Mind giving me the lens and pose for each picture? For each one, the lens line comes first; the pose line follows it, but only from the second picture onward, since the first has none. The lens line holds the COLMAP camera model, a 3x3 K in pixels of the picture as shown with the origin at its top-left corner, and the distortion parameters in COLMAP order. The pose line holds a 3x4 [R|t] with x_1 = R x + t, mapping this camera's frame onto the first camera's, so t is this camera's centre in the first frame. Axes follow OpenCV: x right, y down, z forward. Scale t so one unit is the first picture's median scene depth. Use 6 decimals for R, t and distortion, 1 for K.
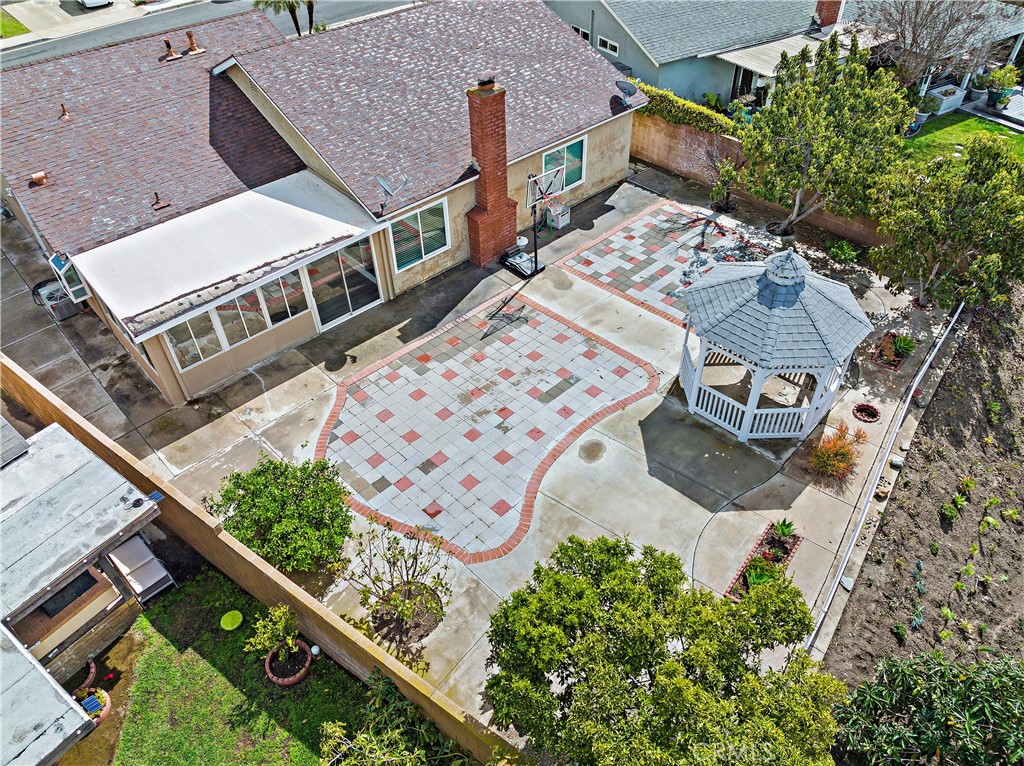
lens RADIAL K [[712.7, 0, 512.7], [0, 712.7, 379.4], [0, 0, 1]] dist [-0.002594, 0.001129]
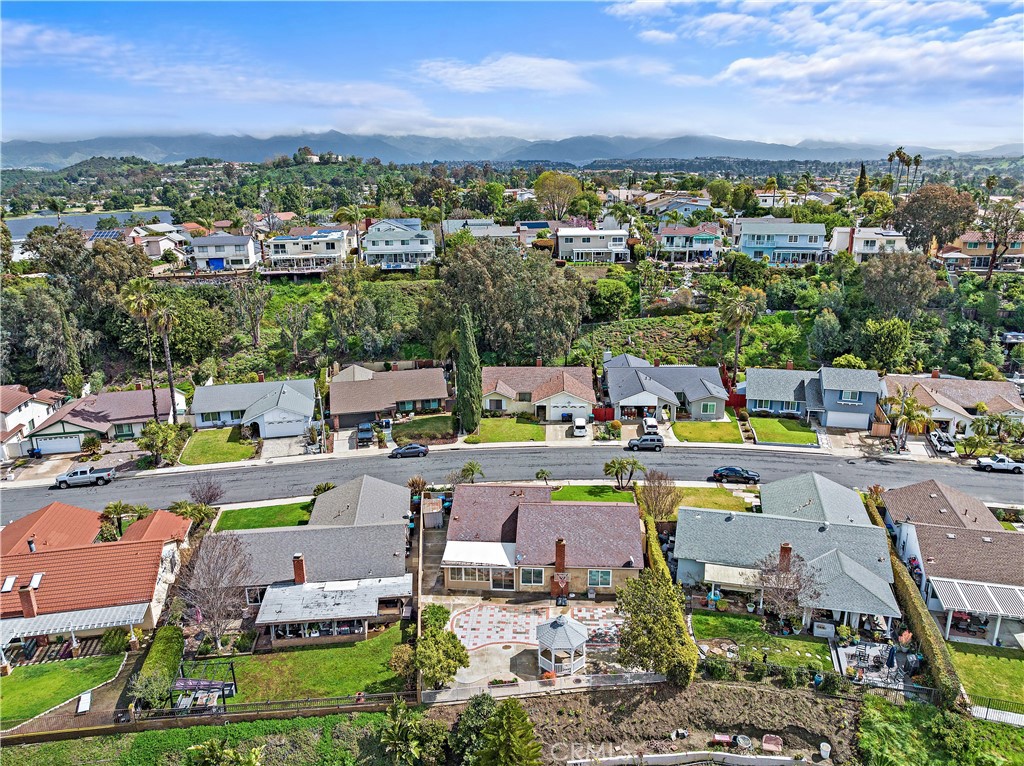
lens RADIAL K [[712.7, 0, 510.2], [0, 712.7, 379.6], [0, 0, 1]] dist [-0.002594, 0.001129]
pose [[0.677863, 0.207294, -0.705359, 1.952837], [-0.499288, 0.834038, -0.234715, -0.152288], [0.539641, 0.511282, 0.668863, -1.666960]]
